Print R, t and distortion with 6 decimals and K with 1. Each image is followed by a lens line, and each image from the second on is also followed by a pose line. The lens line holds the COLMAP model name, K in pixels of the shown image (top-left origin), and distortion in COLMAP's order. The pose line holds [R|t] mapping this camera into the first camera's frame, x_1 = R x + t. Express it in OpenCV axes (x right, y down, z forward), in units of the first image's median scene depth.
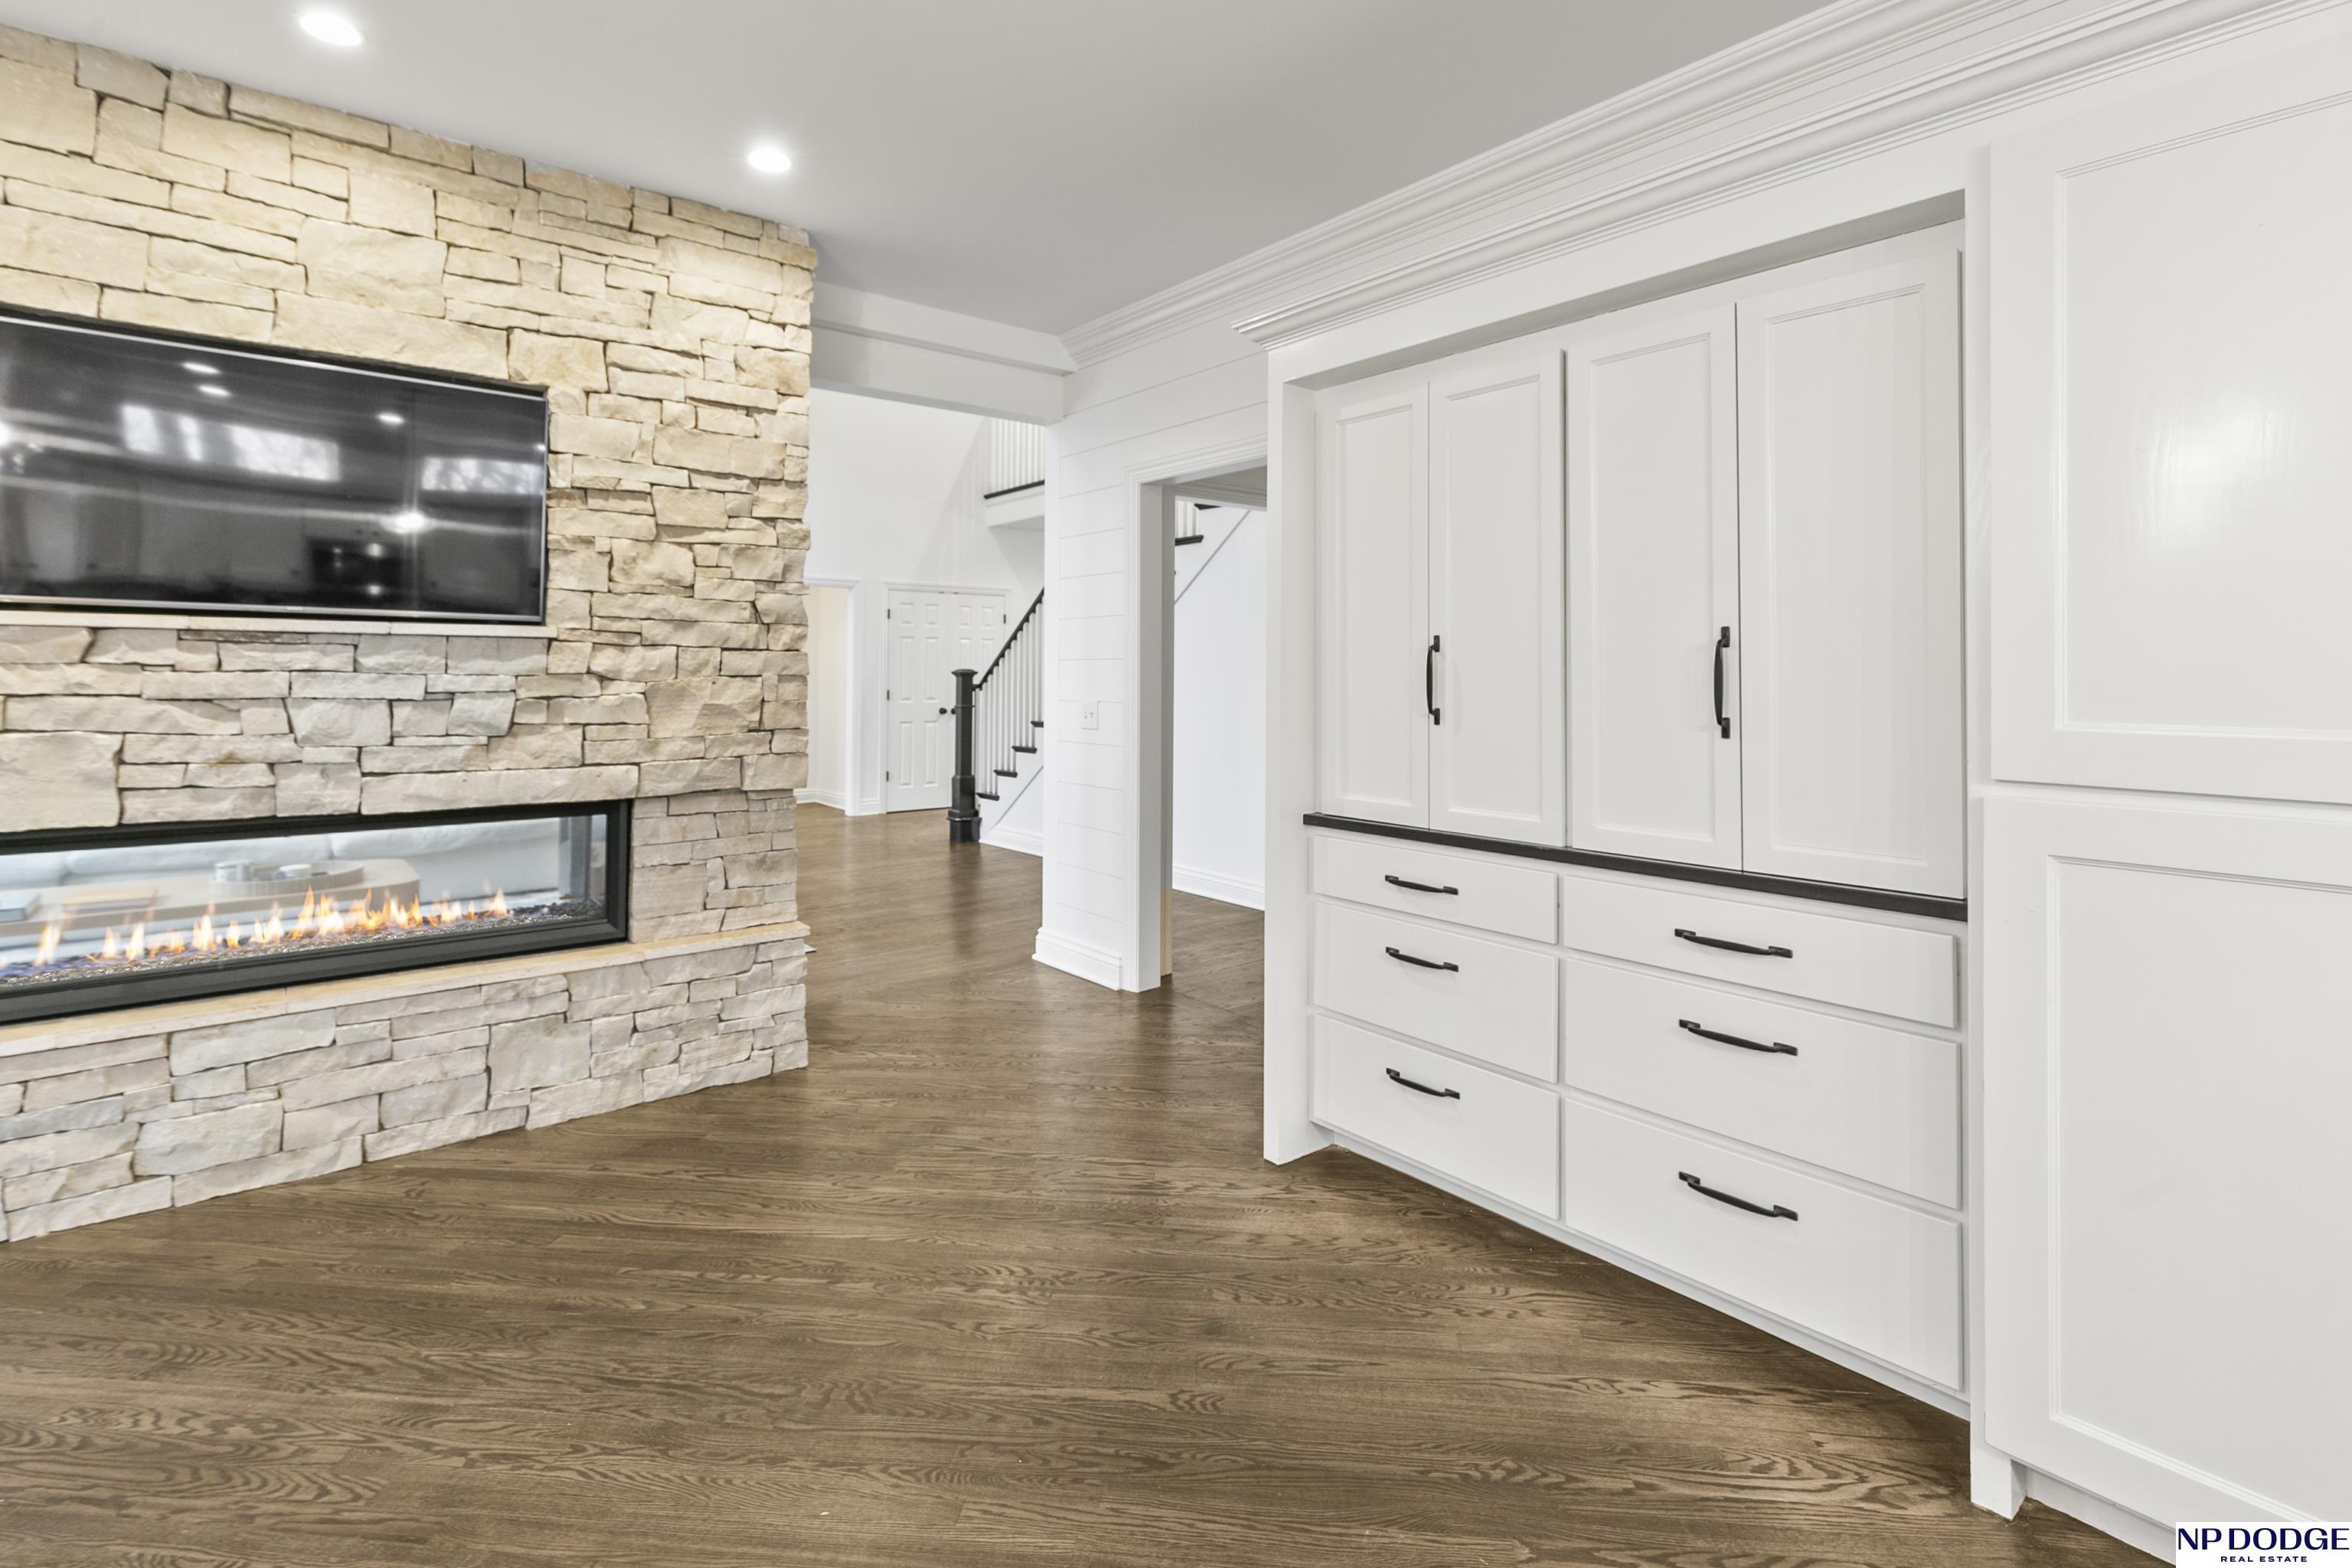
lens RADIAL K [[1097.2, 0, 1179.0], [0, 1097.2, 658.8], [0, 0, 1]] dist [-0.000834, 0.000508]
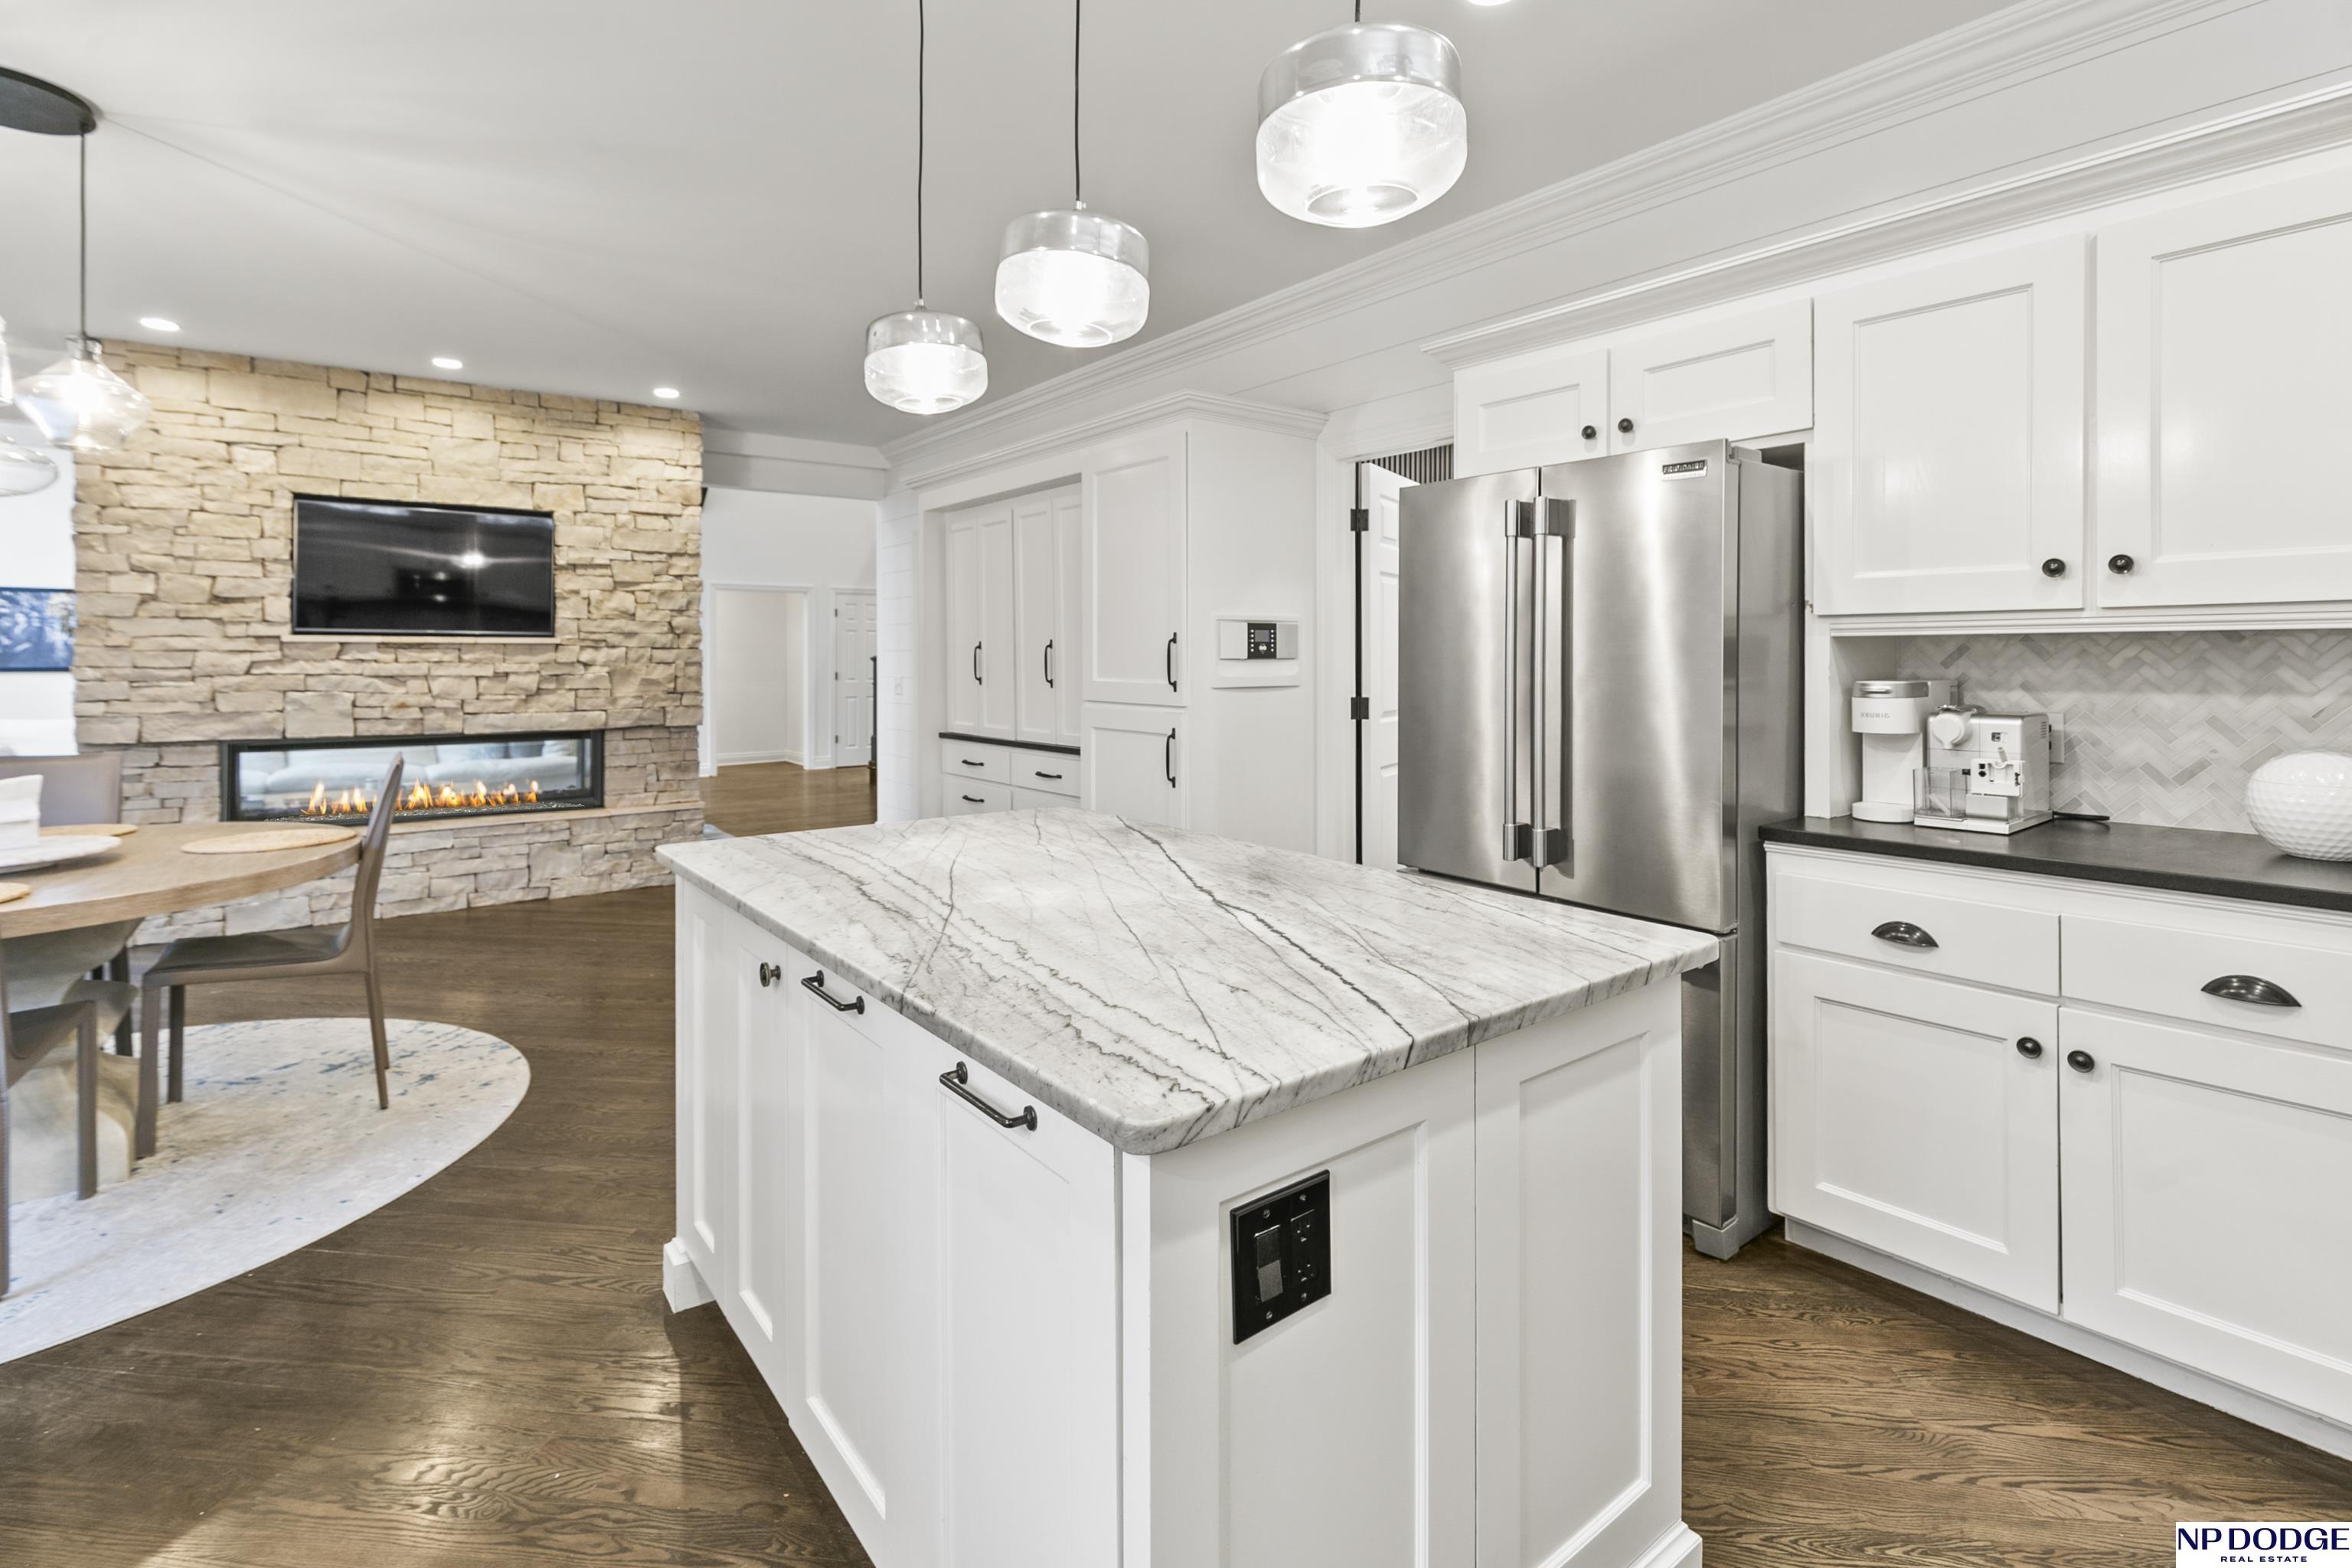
lens RADIAL K [[1087.9, 0, 1175.8], [0, 1087.9, 658.7], [0, 0, 1]] dist [0.001851, -0.000087]
pose [[0.999554, -0.007113, -0.029012, 0.543928], [0.007582, 0.999842, 0.016073, -0.015139], [0.028893, -0.016286, 0.999450, -0.841864]]
